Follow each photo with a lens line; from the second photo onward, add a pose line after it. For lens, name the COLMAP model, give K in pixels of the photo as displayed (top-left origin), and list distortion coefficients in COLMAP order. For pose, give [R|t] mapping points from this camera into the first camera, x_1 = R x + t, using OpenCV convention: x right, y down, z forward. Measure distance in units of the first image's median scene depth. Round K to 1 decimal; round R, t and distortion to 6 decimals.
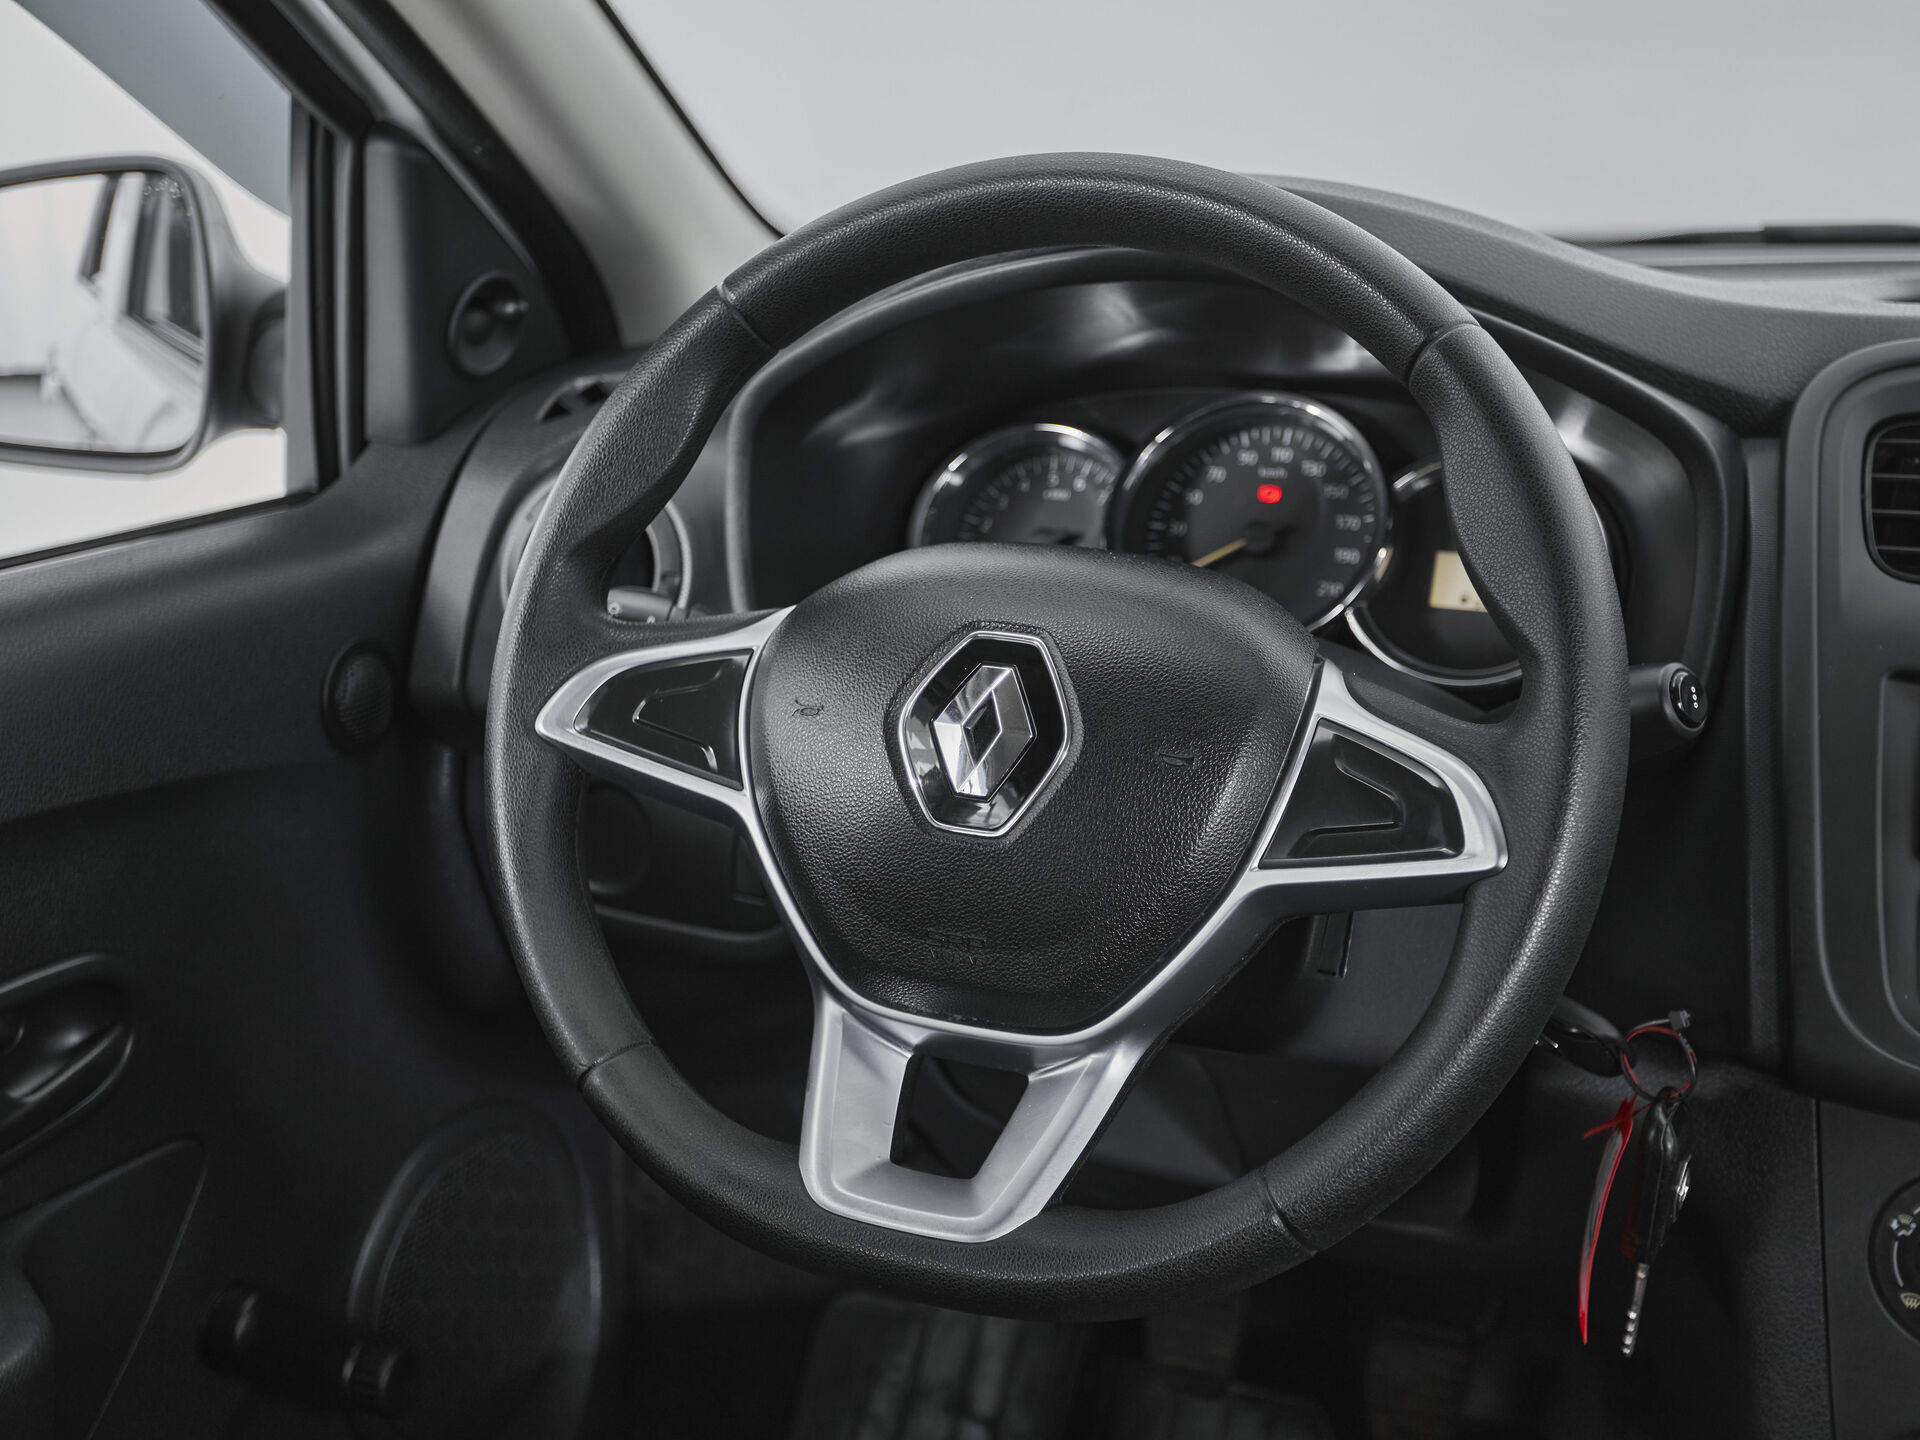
lens RADIAL K [[2252.5, 0, 960.0], [0, 2252.5, 720.0], [0, 0, 1]] dist [0.022527, 0.046439]
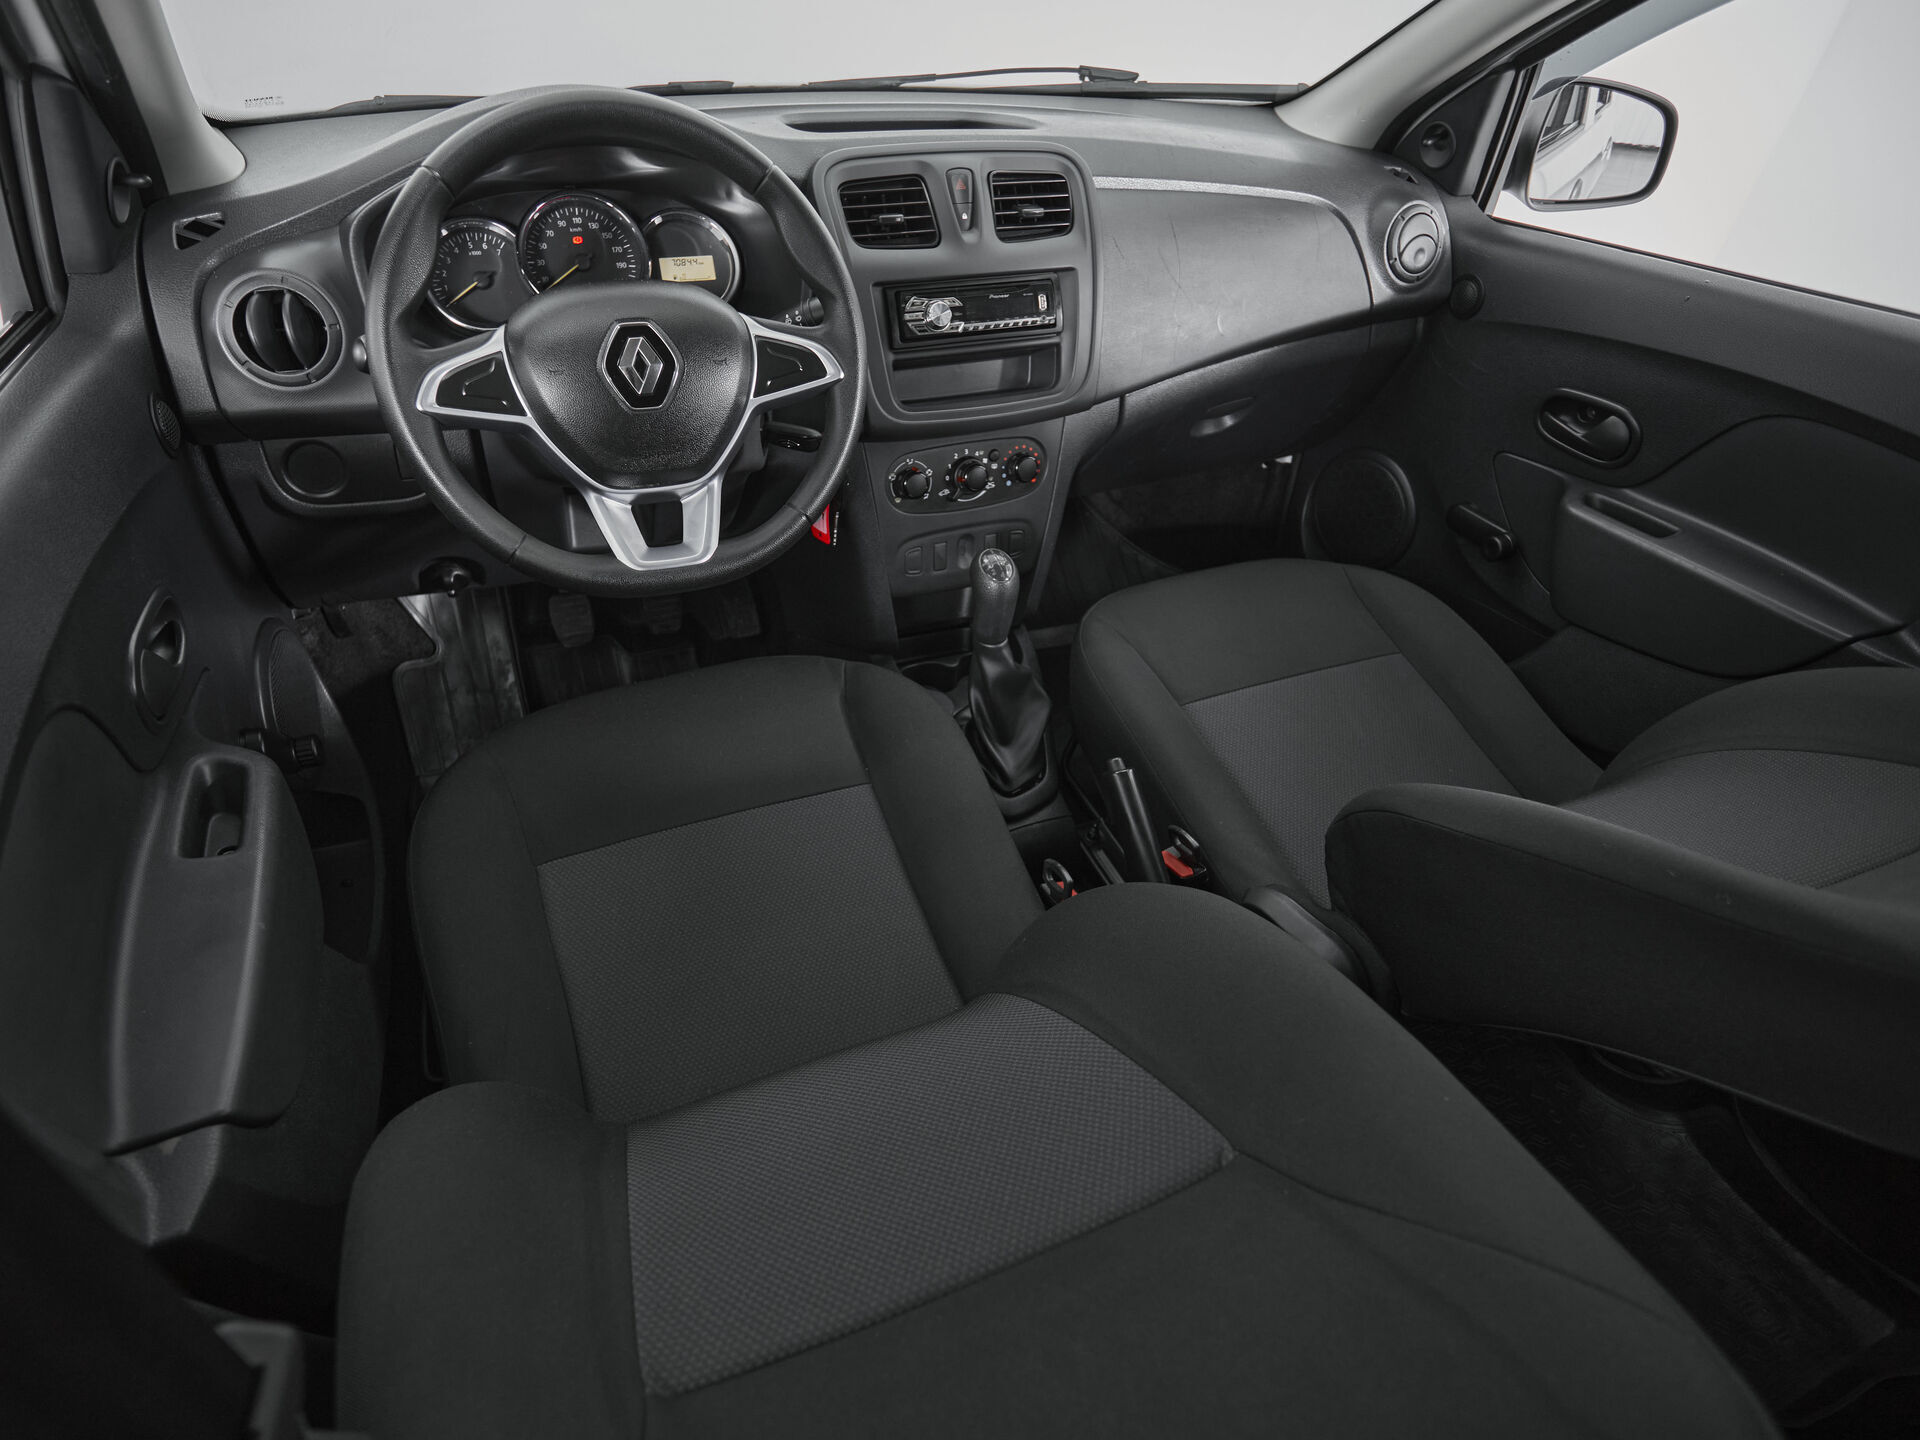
lens RADIAL K [[1038.7, 0, 902.8], [0, 1038.7, 719.5], [0, 0, 1]] dist [0.000194, -0.000199]
pose [[0.718990, -0.393157, 0.573132, -0.528213], [0.154452, 0.894390, 0.419775, -0.073565], [-0.677641, -0.213292, 0.703782, -0.067710]]
